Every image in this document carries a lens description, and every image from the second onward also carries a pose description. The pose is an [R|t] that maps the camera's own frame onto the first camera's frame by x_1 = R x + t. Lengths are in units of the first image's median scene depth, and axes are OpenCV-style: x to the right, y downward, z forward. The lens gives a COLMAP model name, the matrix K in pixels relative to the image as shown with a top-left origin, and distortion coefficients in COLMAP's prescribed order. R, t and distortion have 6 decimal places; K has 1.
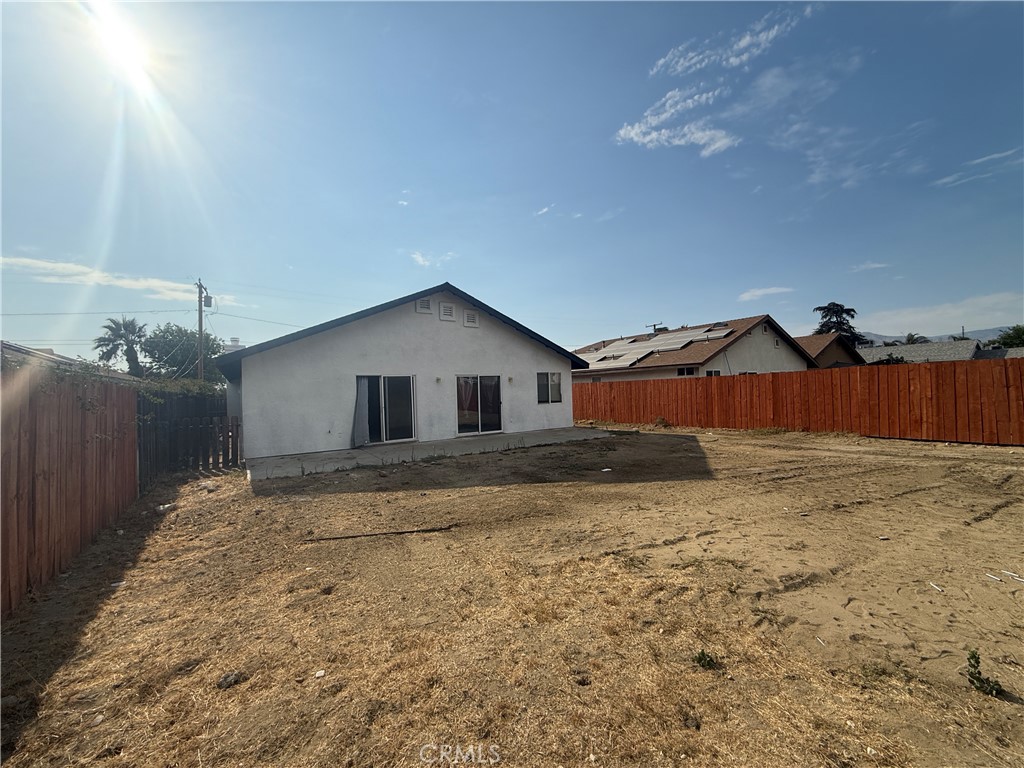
lens RADIAL K [[411.2, 0, 513.4], [0, 411.2, 381.6], [0, 0, 1]] dist [-0.001030, 0.000075]
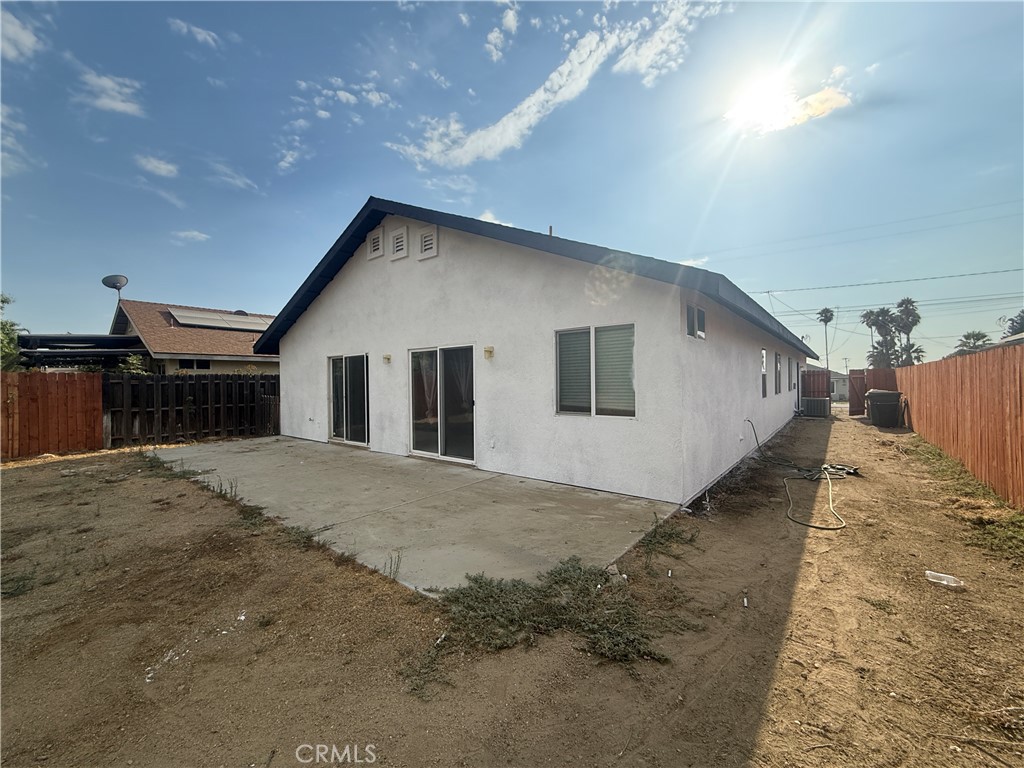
lens RADIAL K [[411.2, 0, 510.3], [0, 411.2, 381.6], [0, 0, 1]] dist [-0.001030, 0.000075]
pose [[0.303382, 0.030618, -0.952377, 0.452616], [0.024840, 0.998890, 0.040026, 0.009475], [0.952545, -0.035800, 0.302285, 0.935510]]
